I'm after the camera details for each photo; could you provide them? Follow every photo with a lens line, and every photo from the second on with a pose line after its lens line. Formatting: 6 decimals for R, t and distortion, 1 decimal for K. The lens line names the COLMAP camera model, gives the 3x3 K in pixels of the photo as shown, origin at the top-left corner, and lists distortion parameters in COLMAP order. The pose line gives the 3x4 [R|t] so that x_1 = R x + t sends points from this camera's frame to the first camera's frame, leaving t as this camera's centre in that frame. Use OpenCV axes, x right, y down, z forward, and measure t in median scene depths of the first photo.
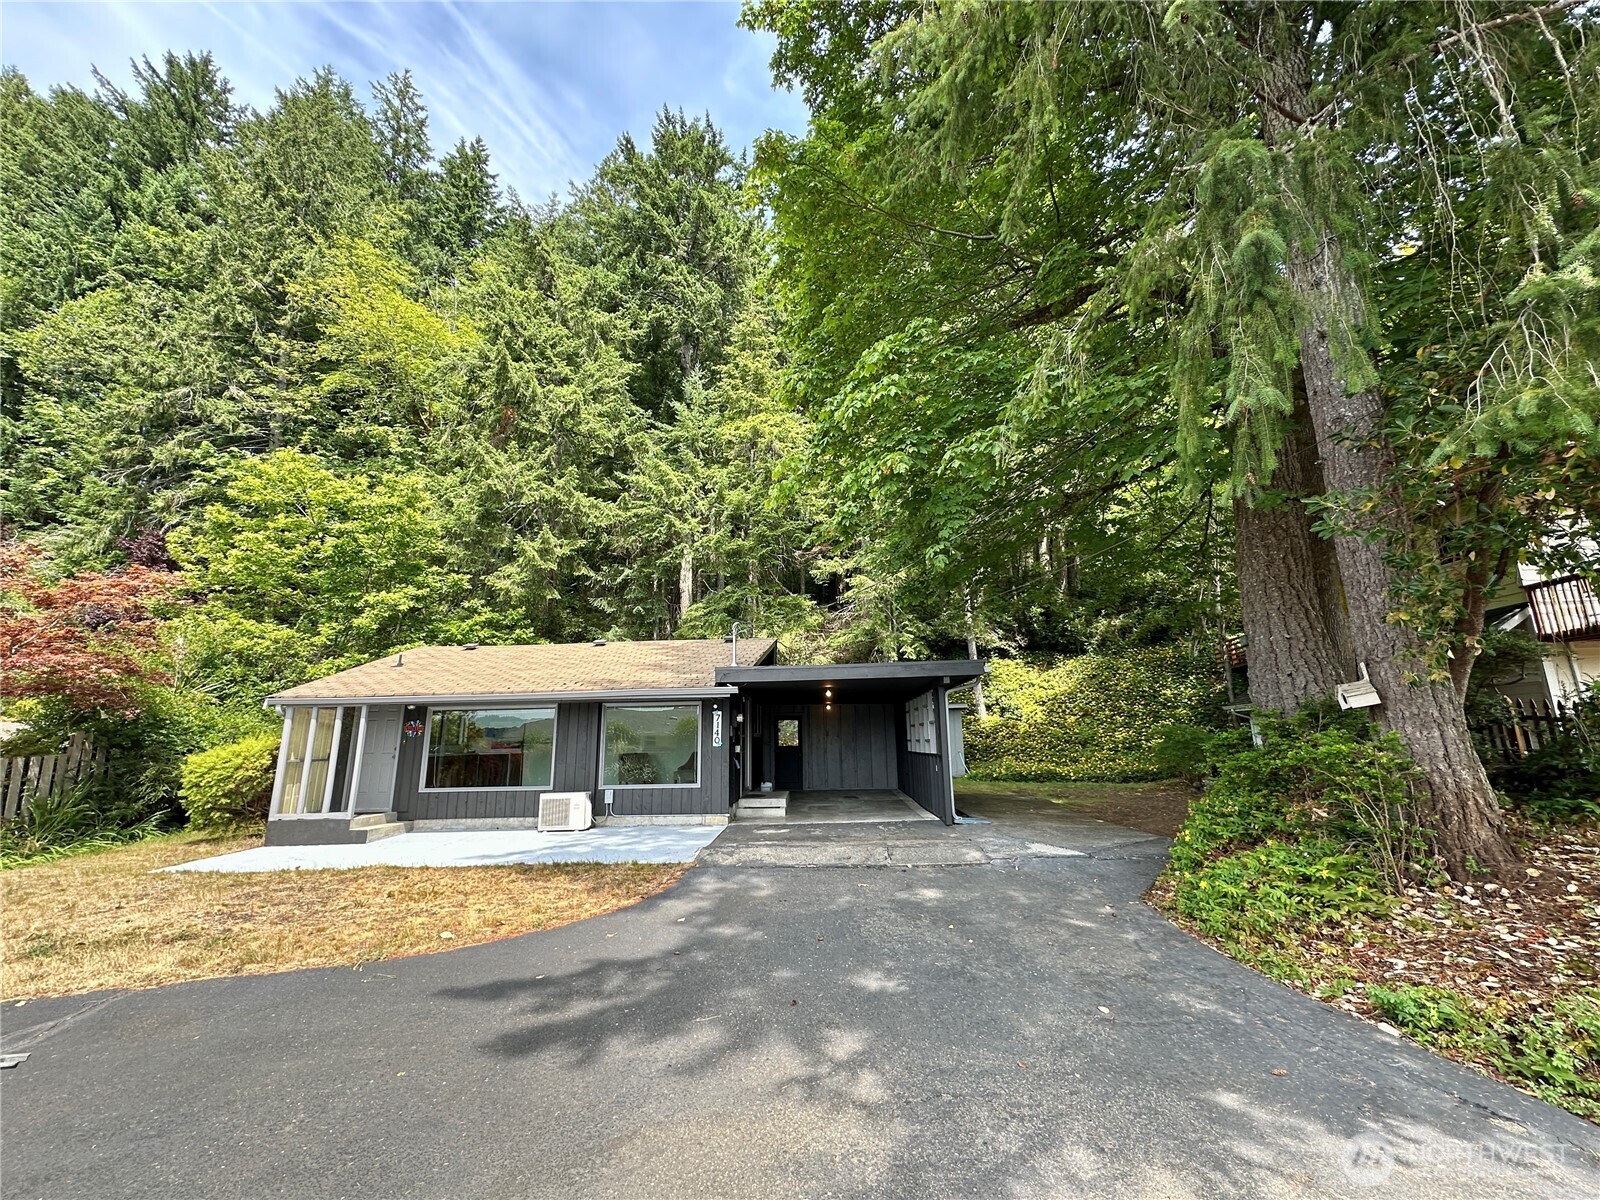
lens RADIAL K [[637.7, 0, 796.8], [0, 637.7, 596.0], [0, 0, 1]] dist [-0.004605, 0.001508]
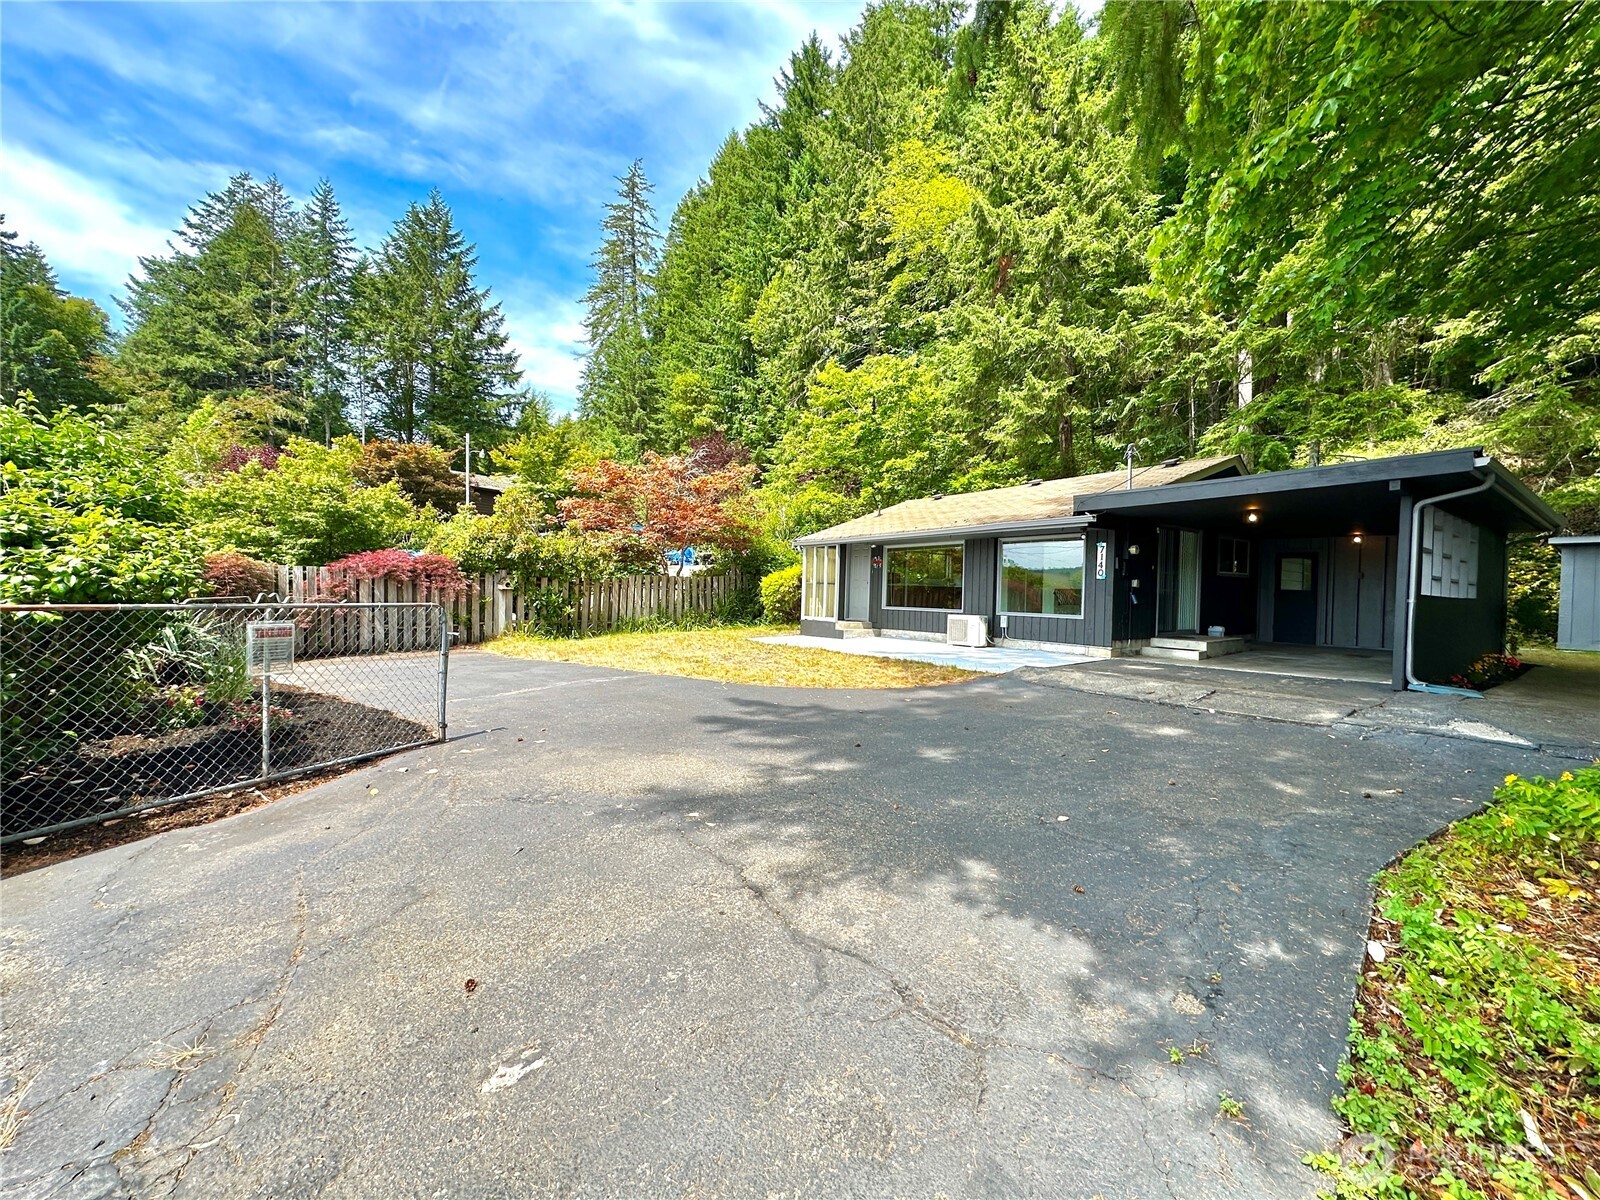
lens RADIAL K [[637.7, 0, 796.1], [0, 637.7, 596.5], [0, 0, 1]] dist [-0.004605, 0.001508]
pose [[0.613670, 0.039513, -0.788573, 0.194818], [0.142475, 0.976810, 0.159819, 0.024572], [0.776602, -0.210429, 0.593810, 0.040646]]
